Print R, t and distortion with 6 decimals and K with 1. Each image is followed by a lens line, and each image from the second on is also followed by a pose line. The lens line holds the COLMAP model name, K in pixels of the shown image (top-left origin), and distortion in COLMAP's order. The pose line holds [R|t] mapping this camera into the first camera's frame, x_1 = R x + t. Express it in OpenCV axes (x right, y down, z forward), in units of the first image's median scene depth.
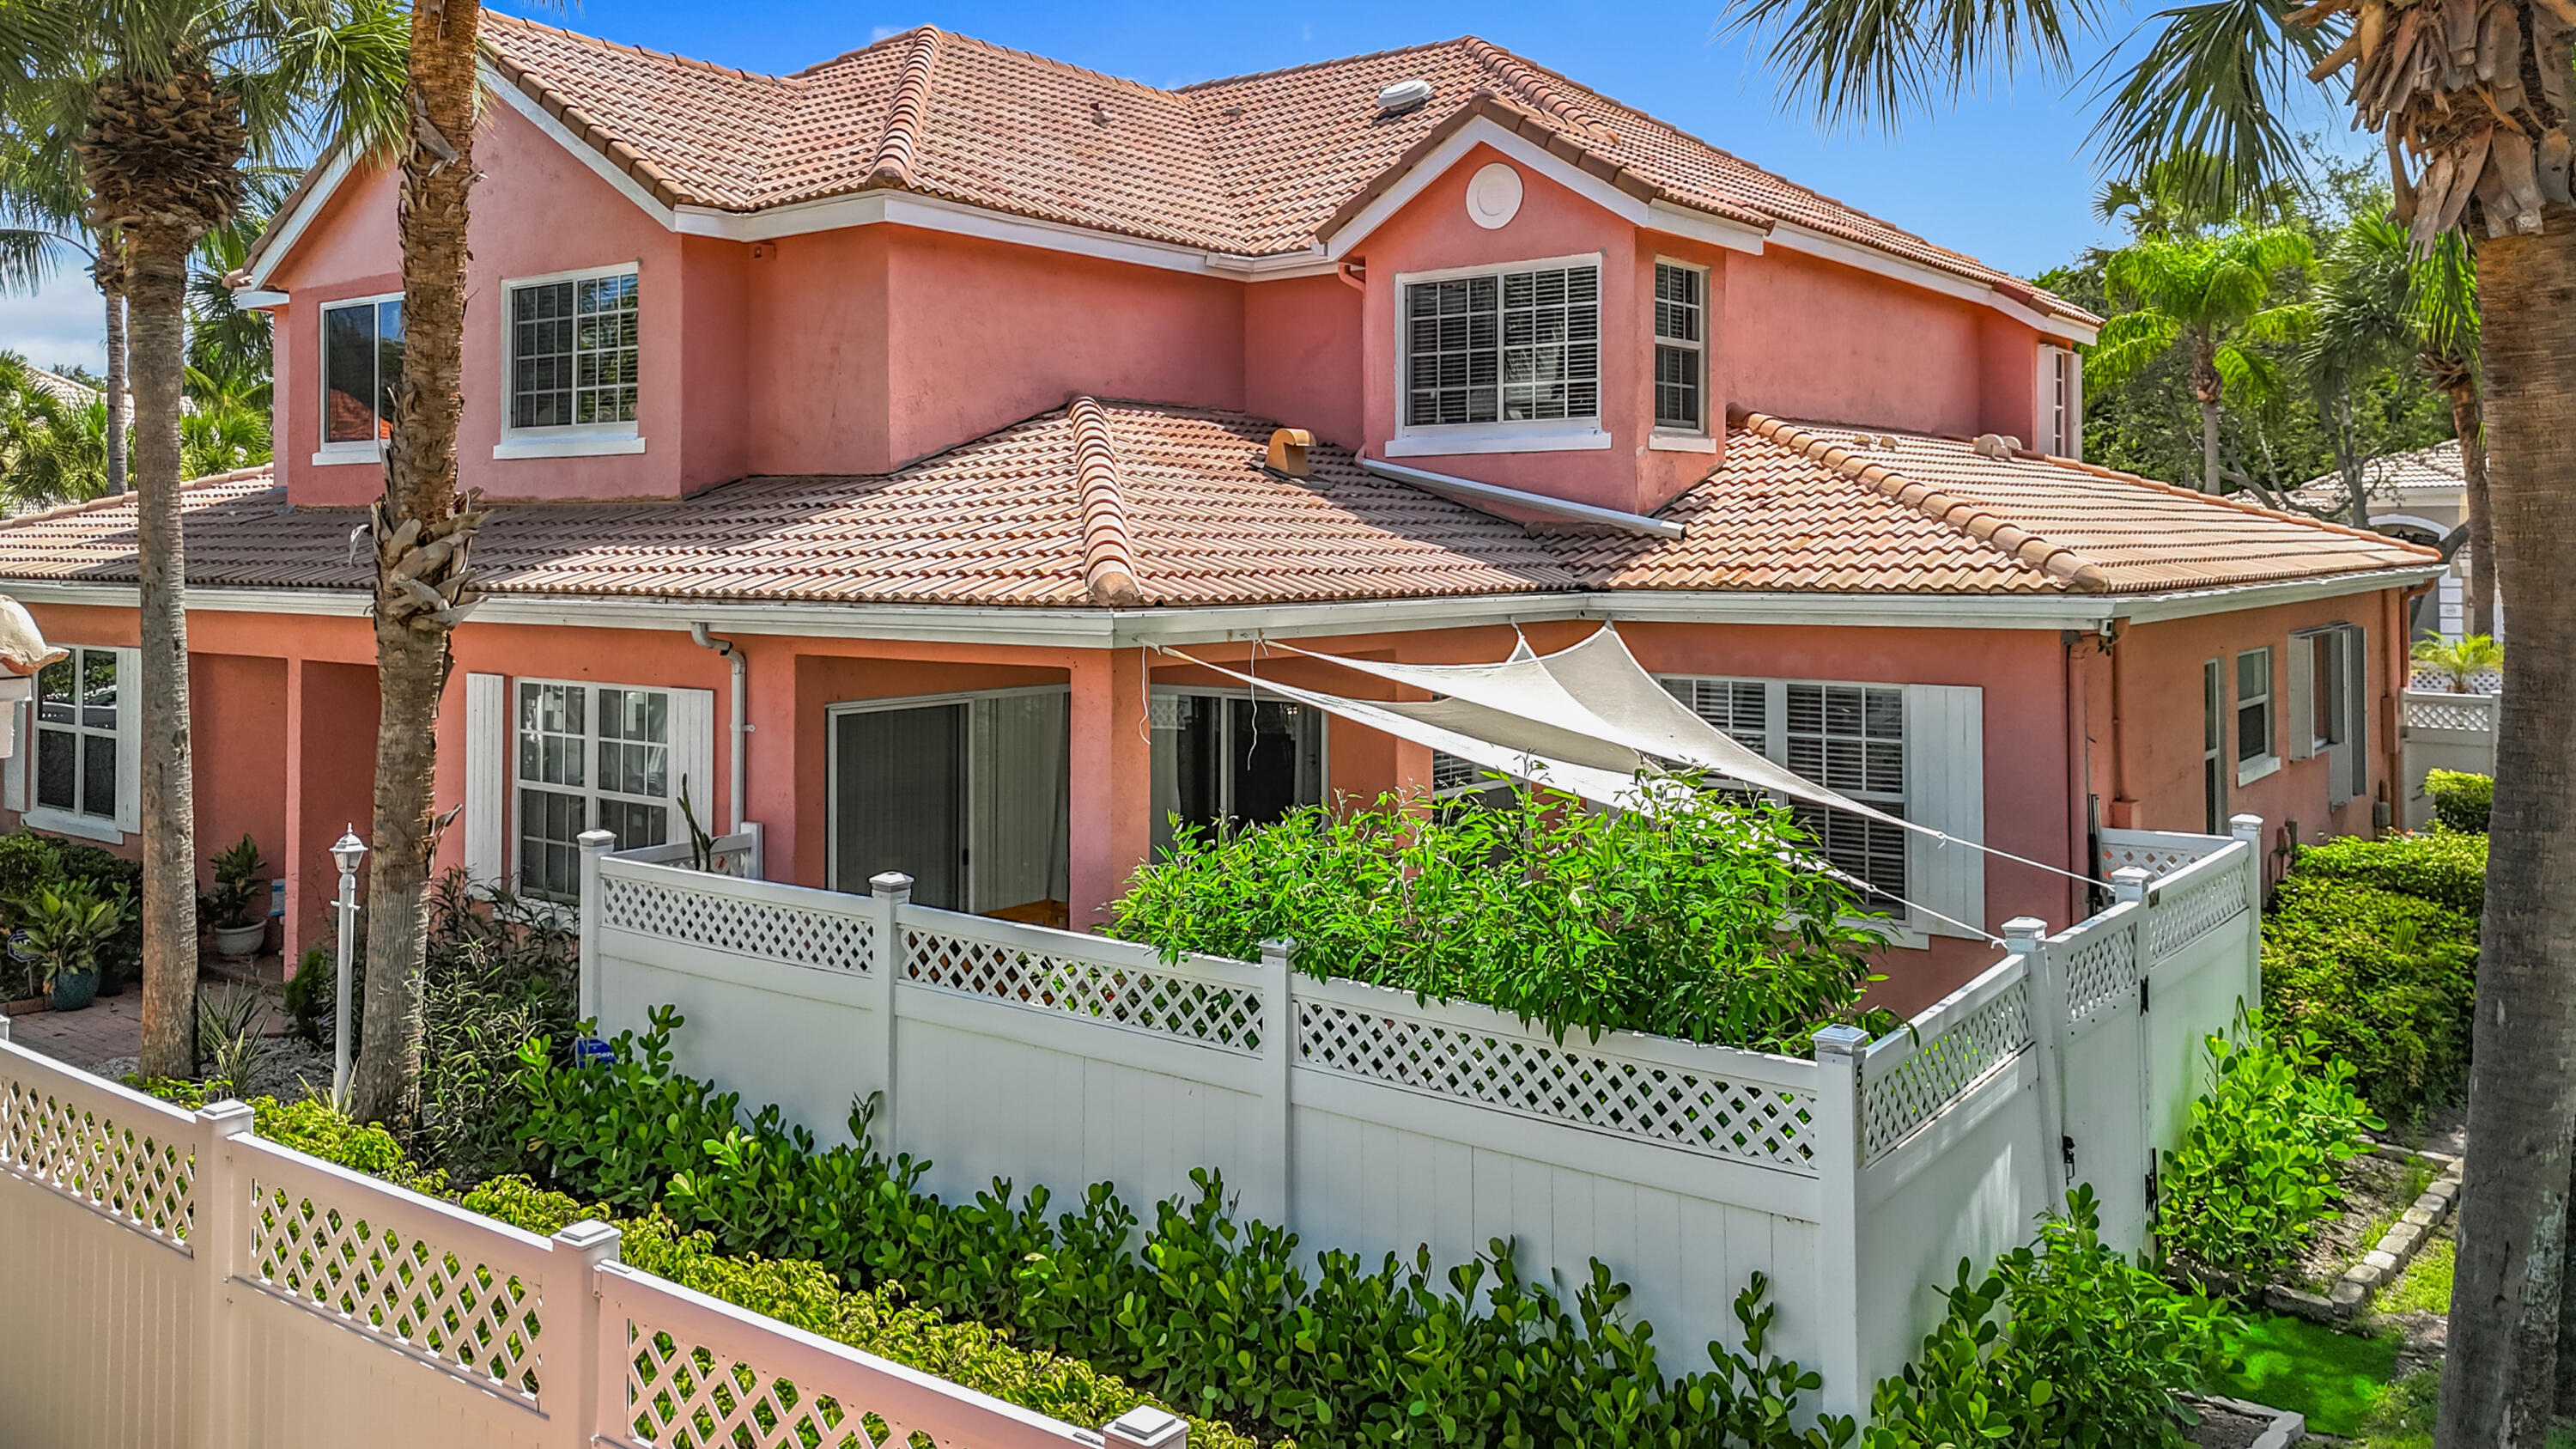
lens RADIAL K [[1990.2, 0, 1284.4], [0, 1990.2, 546.4], [0, 0, 1]] dist [0.051343, -0.002384]
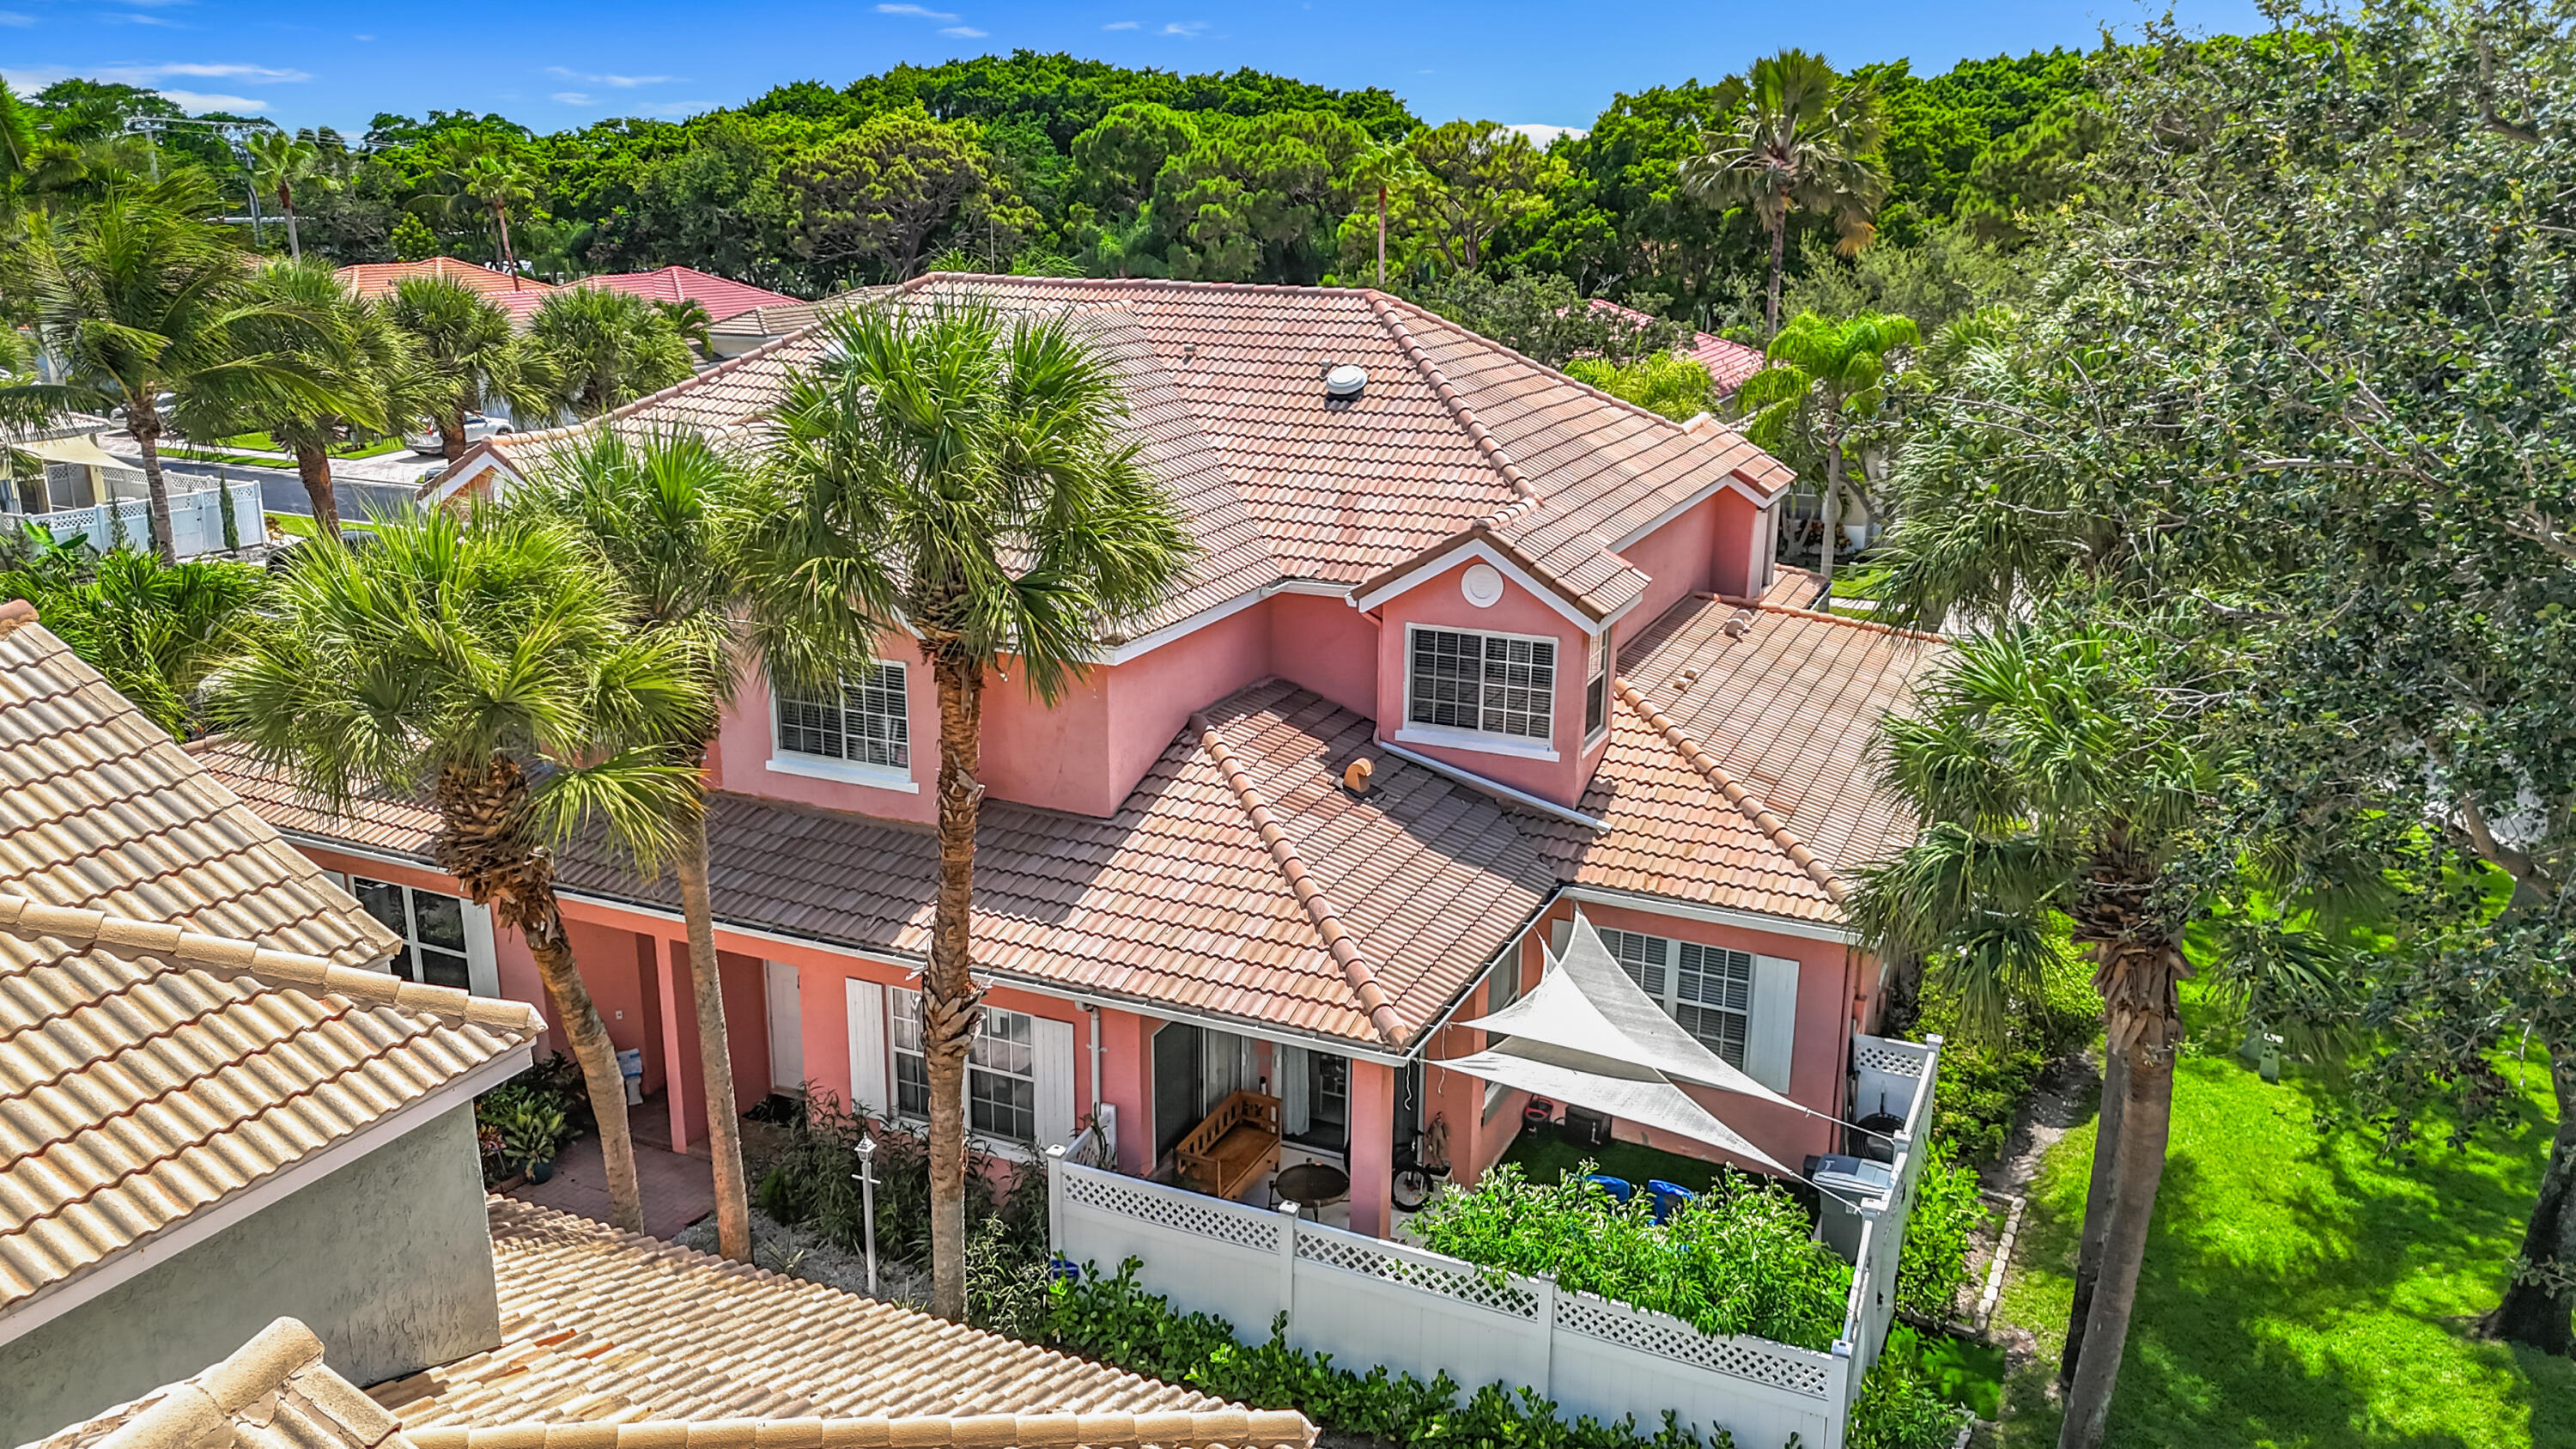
lens RADIAL K [[1927.6, 0, 1288.0], [0, 1927.6, 724.5], [0, 0, 1]] dist [0.043782, -0.005878]
pose [[0.974668, -0.051314, 0.217689, -0.411995], [-0.010169, 0.962150, 0.272330, -0.543347], [-0.223424, -0.267645, 0.937256, -0.395870]]
